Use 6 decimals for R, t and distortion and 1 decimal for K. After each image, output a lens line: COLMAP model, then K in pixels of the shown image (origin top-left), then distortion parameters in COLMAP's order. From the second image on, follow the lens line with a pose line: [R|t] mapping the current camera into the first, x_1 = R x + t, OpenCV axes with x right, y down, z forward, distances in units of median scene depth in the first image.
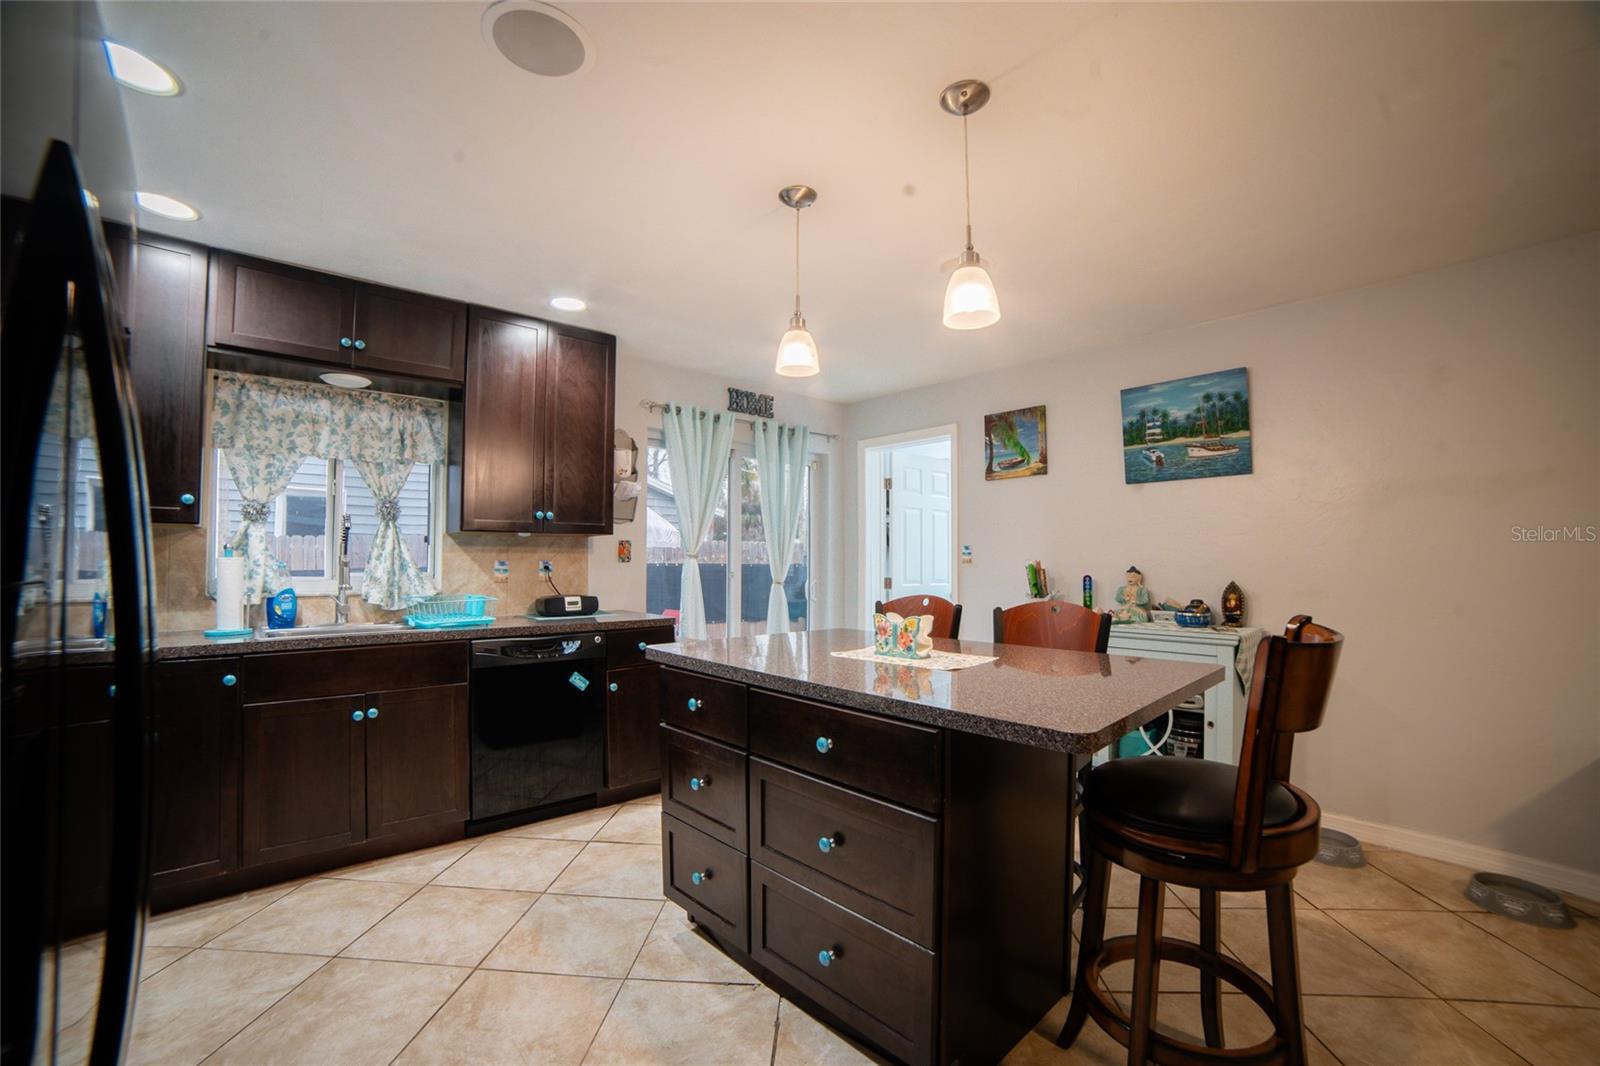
lens RADIAL K [[661.8, 0, 803.9], [0, 661.8, 547.3], [0, 0, 1]] dist [-0.108240, 0.039374]
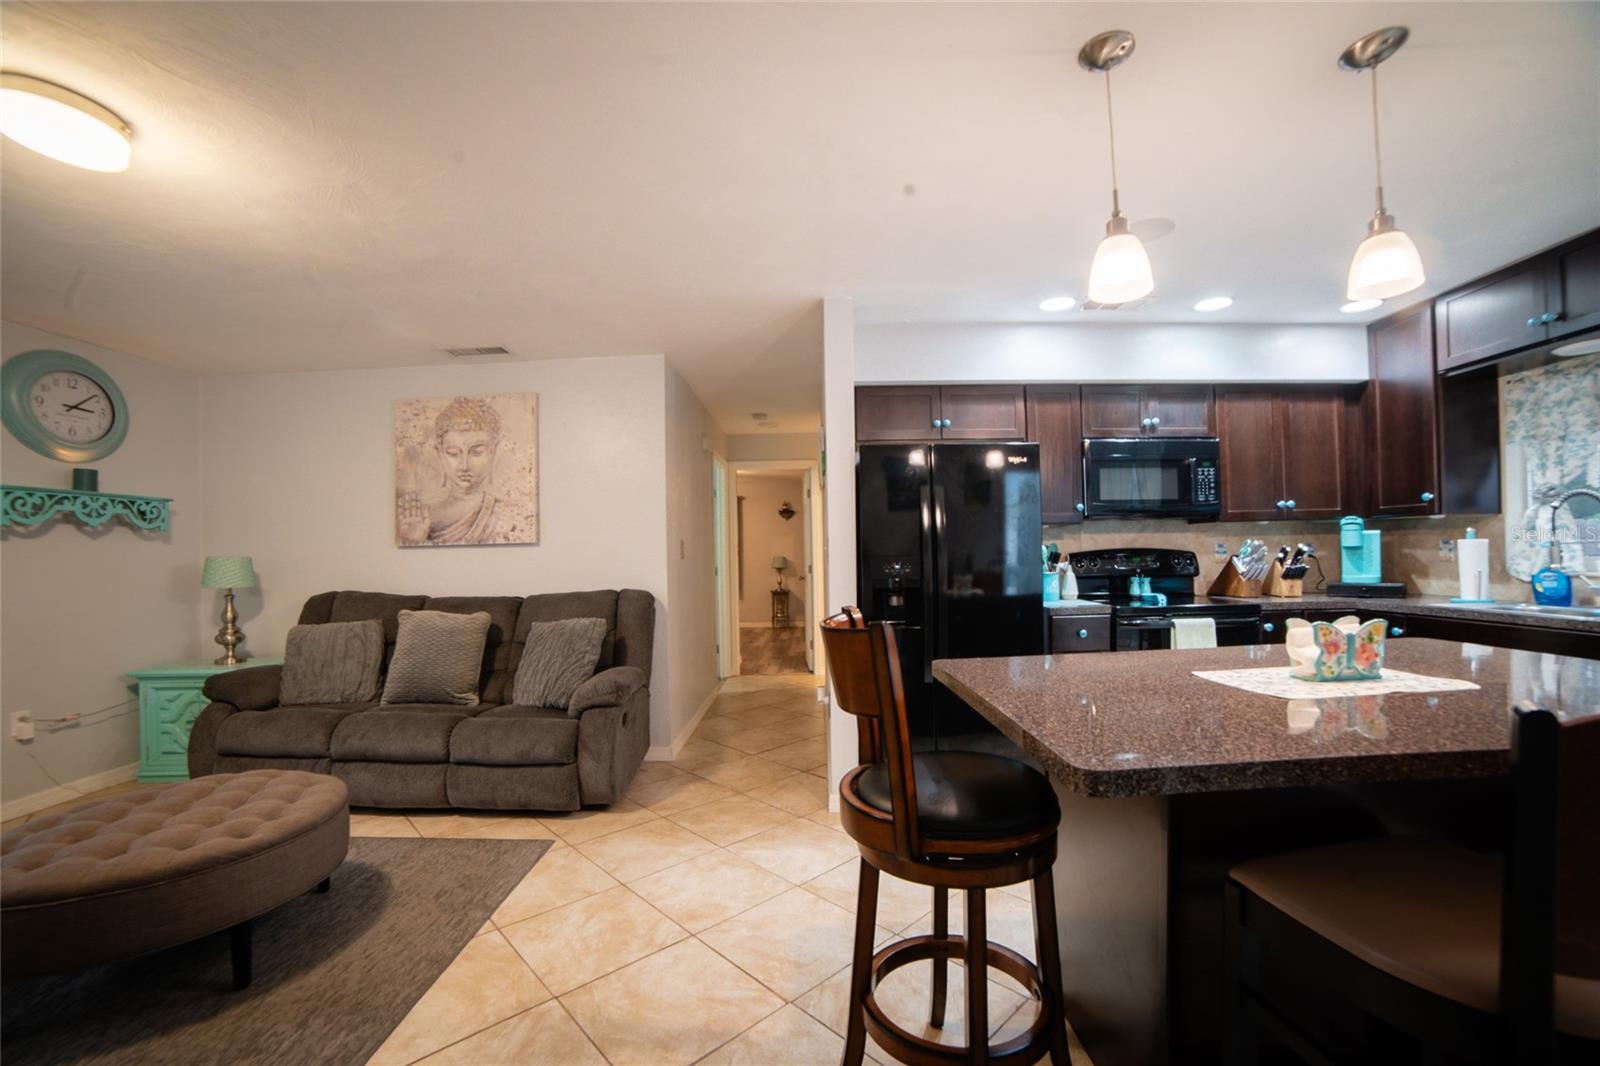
lens RADIAL K [[661.8, 0, 803.9], [0, 661.8, 547.3], [0, 0, 1]] dist [-0.108240, 0.039374]
pose [[-0.675793, 0.003760, -0.737082, 0.631580], [0.032245, 0.999180, -0.024467, 0.014688], [0.736386, -0.040302, -0.675361, 0.641336]]
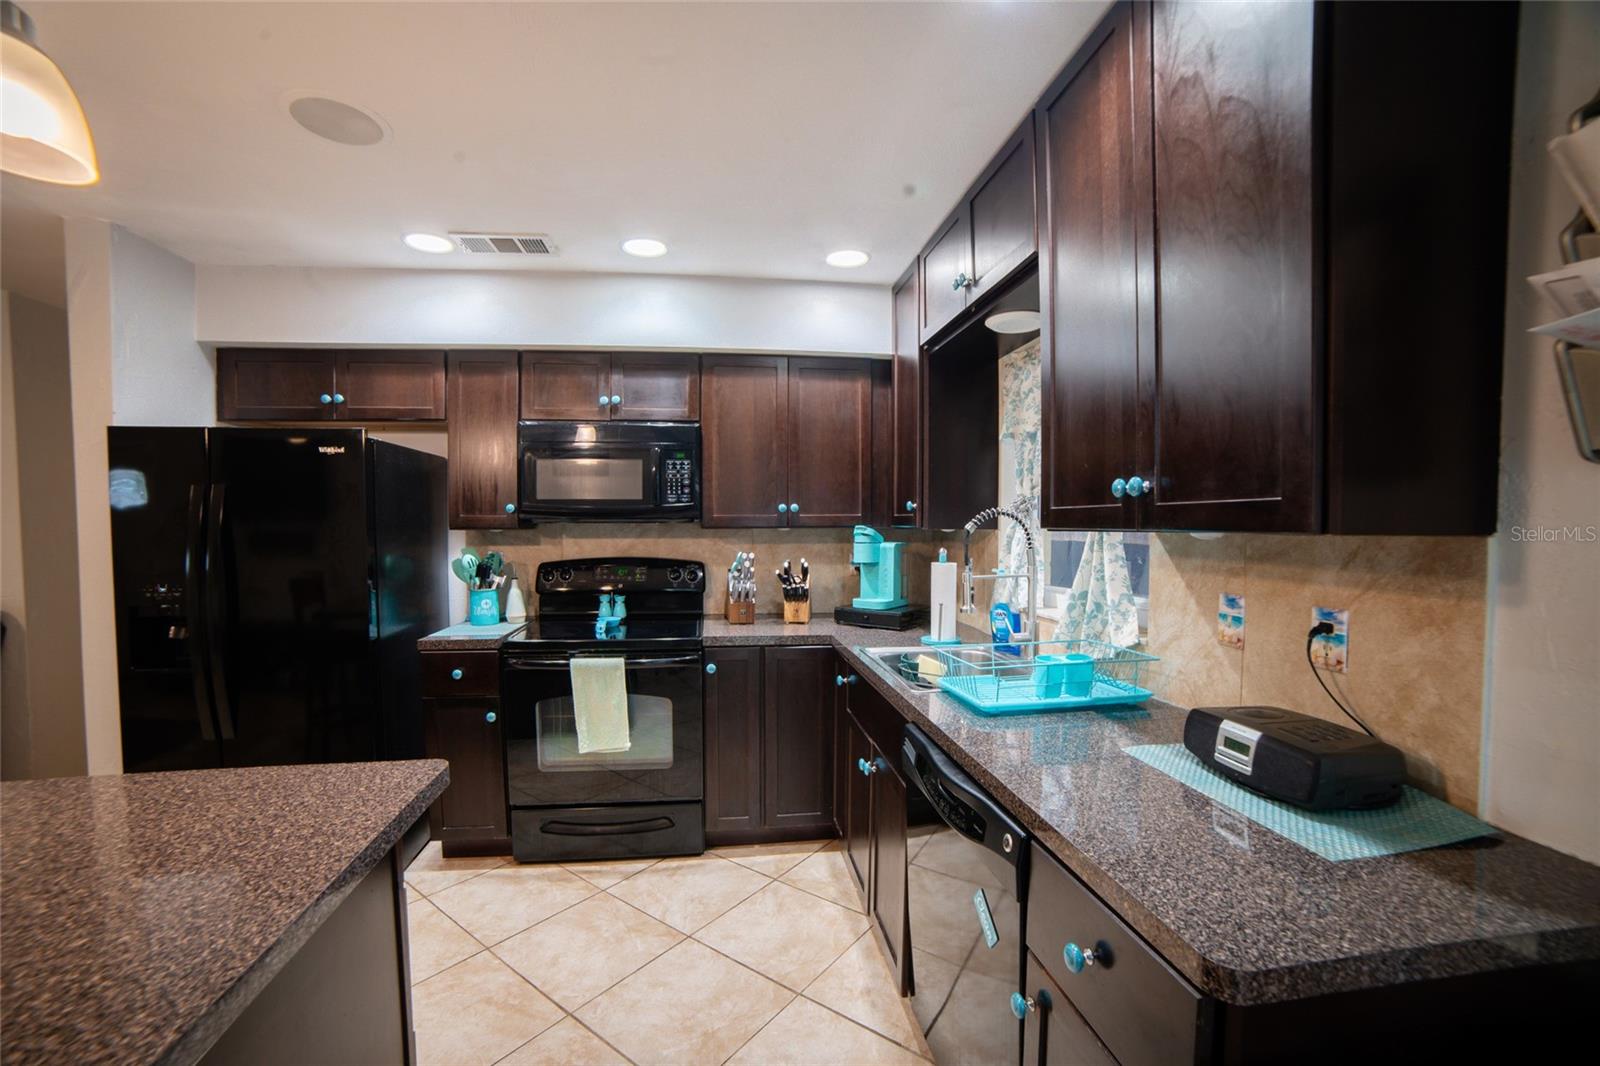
lens RADIAL K [[661.8, 0, 803.9], [0, 661.8, 547.3], [0, 0, 1]] dist [-0.108240, 0.039374]
pose [[-0.550018, 0.028526, -0.834665, 0.025989], [0.016549, 0.999593, 0.023257, -0.025436], [0.834989, -0.001021, -0.550266, 1.039452]]
